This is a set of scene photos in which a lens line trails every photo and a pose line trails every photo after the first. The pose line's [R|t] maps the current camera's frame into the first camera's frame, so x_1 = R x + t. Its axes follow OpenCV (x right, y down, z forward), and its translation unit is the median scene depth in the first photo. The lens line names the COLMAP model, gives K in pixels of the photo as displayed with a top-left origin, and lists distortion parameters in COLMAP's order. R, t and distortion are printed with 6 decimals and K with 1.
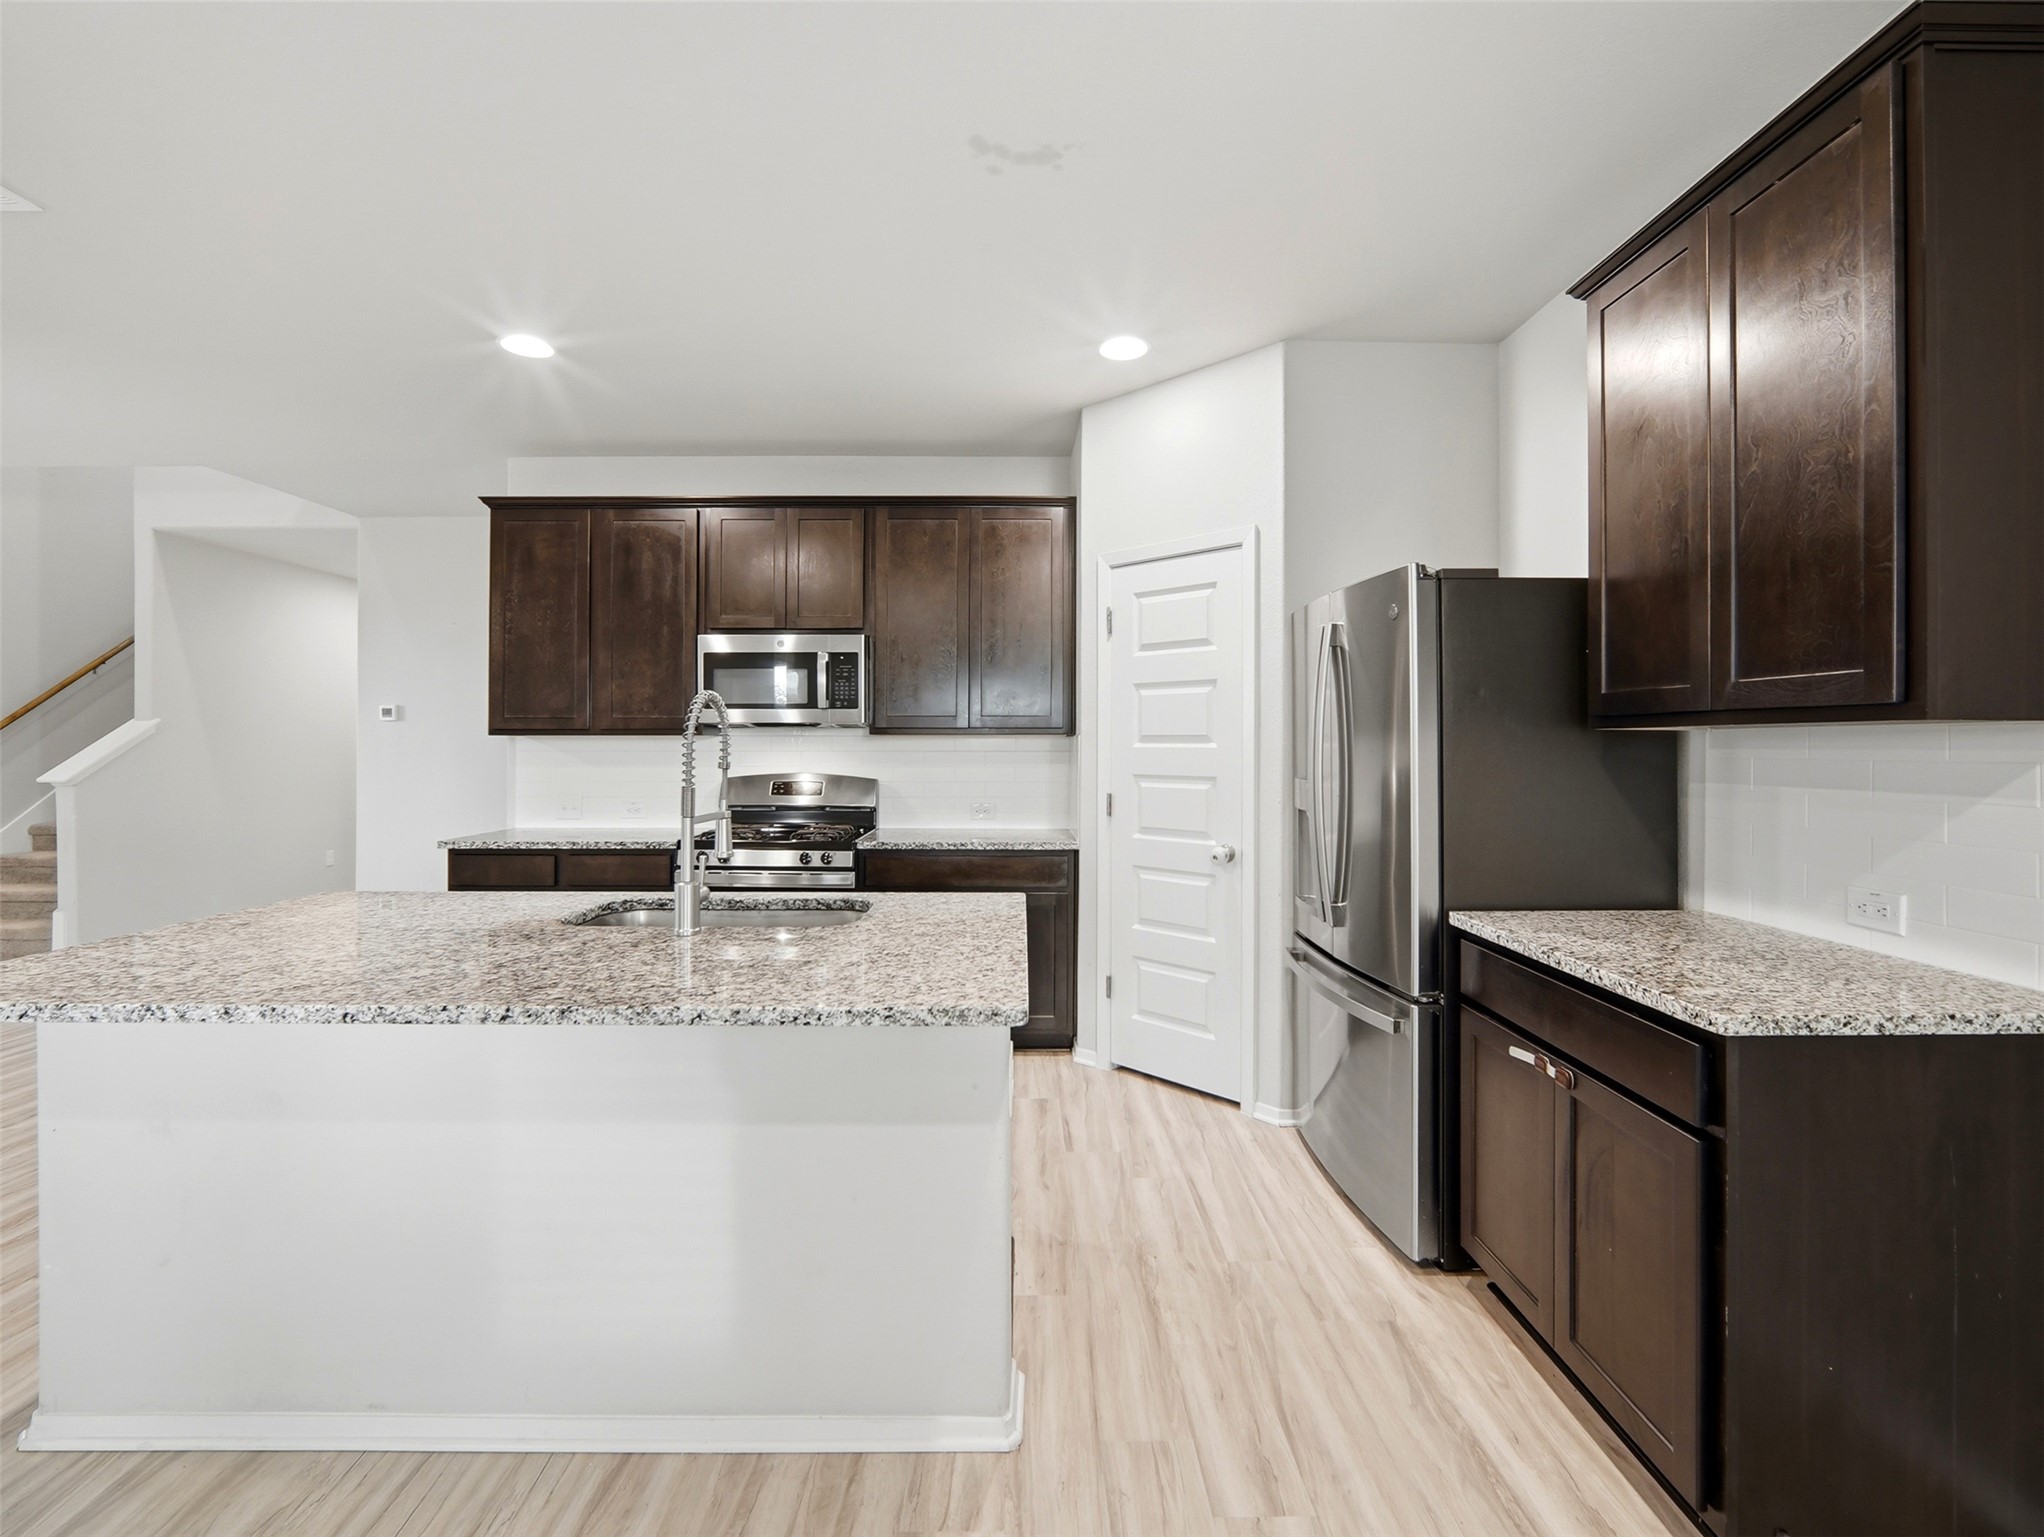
lens RADIAL K [[923.7, 0, 1027.8], [0, 923.7, 743.4], [0, 0, 1]] dist [-0.014362, 0.001600]
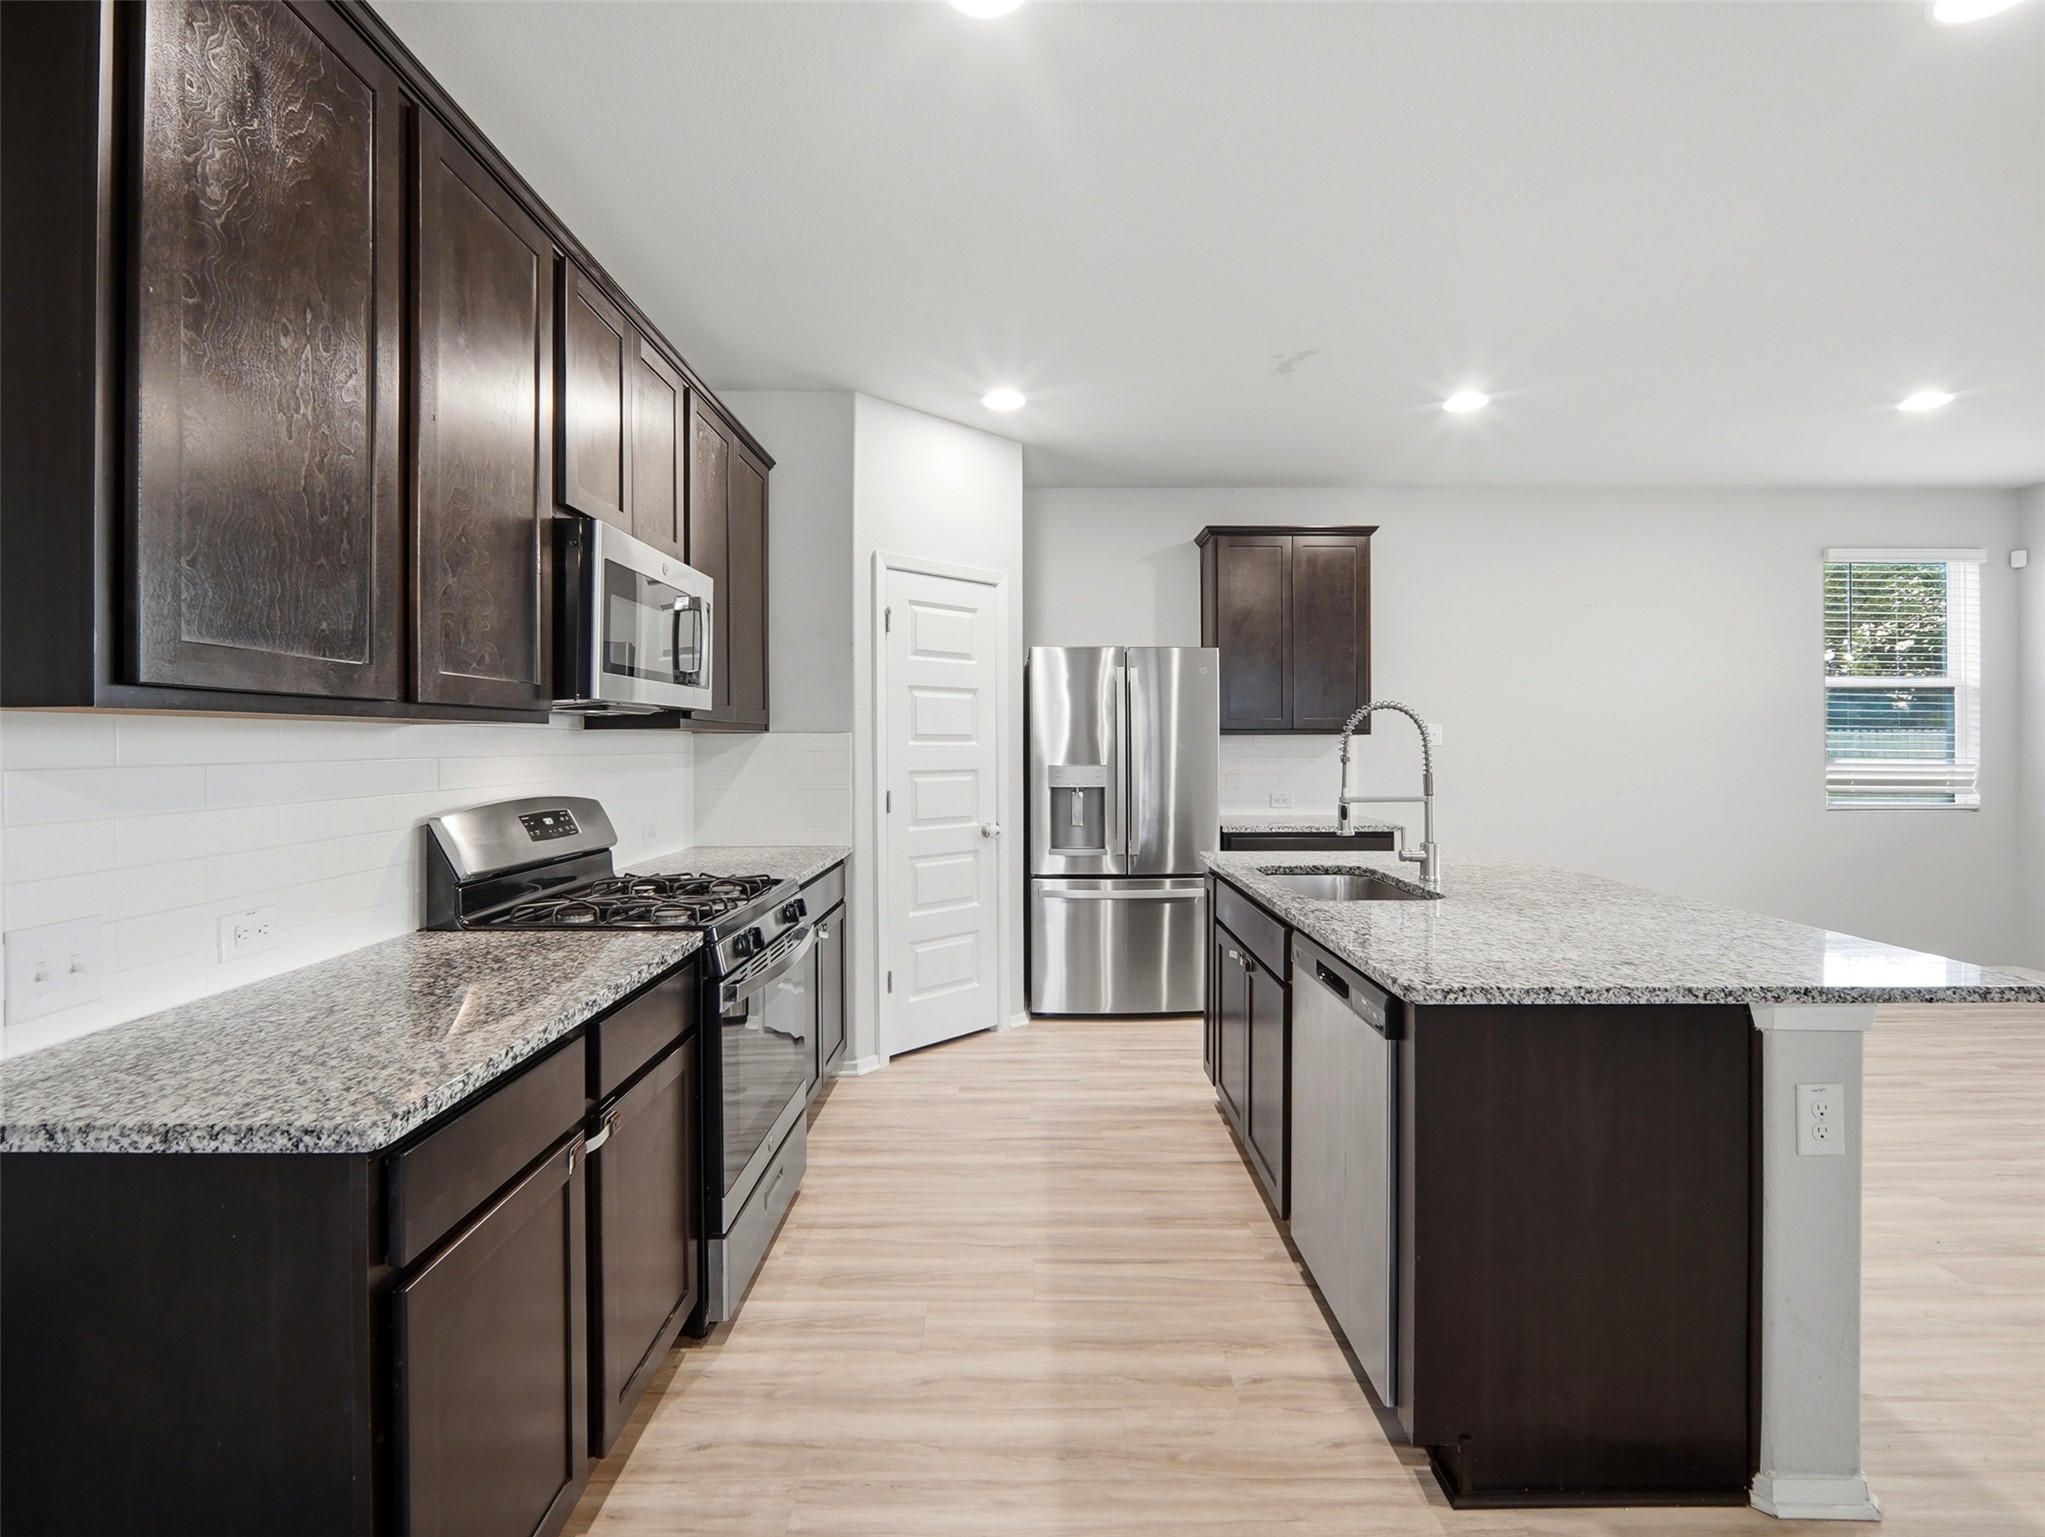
lens RADIAL K [[924.1, 0, 1028.3], [0, 924.1, 743.4], [0, 0, 1]] dist [-0.014362, 0.001600]
pose [[0.007427, -0.001289, 0.999972, -0.921407], [0.000193, 0.999999, 0.001288, 0.000935], [-0.999972, 0.000184, 0.007428, 0.837464]]
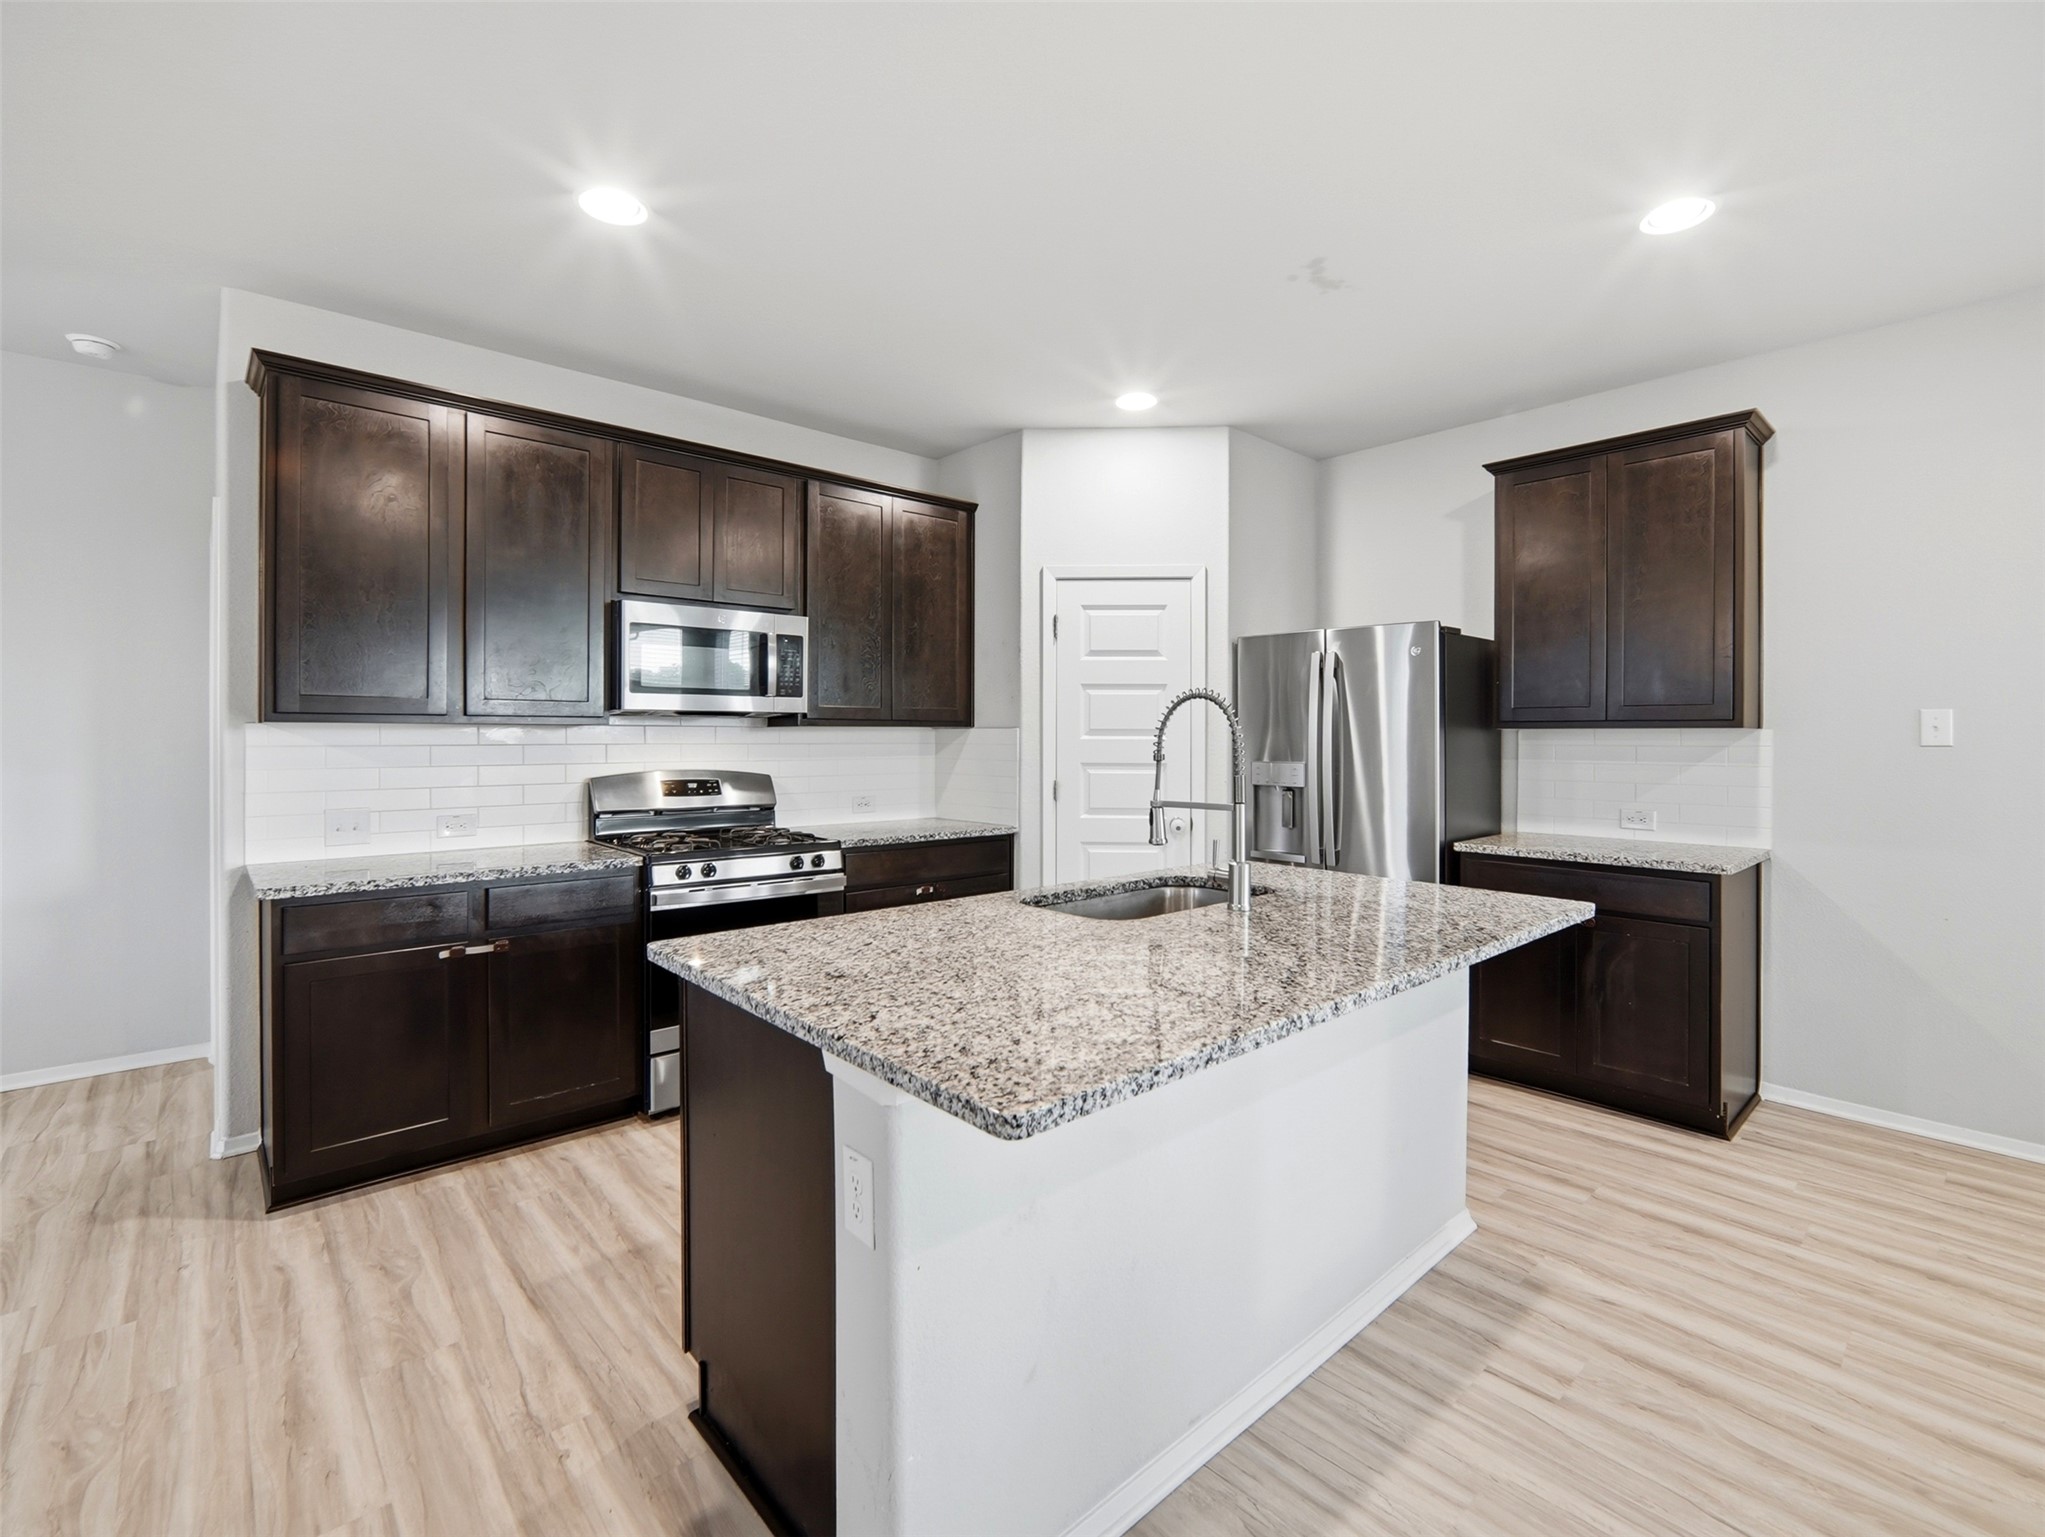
lens RADIAL K [[924.1, 0, 1028.3], [0, 924.1, 743.4], [0, 0, 1]] dist [-0.014362, 0.001600]
pose [[0.745899, -0.004412, 0.666044, -0.686468], [-0.002007, 0.999959, 0.008871, -0.000693], [-0.666056, -0.007954, 0.745860, 0.181811]]
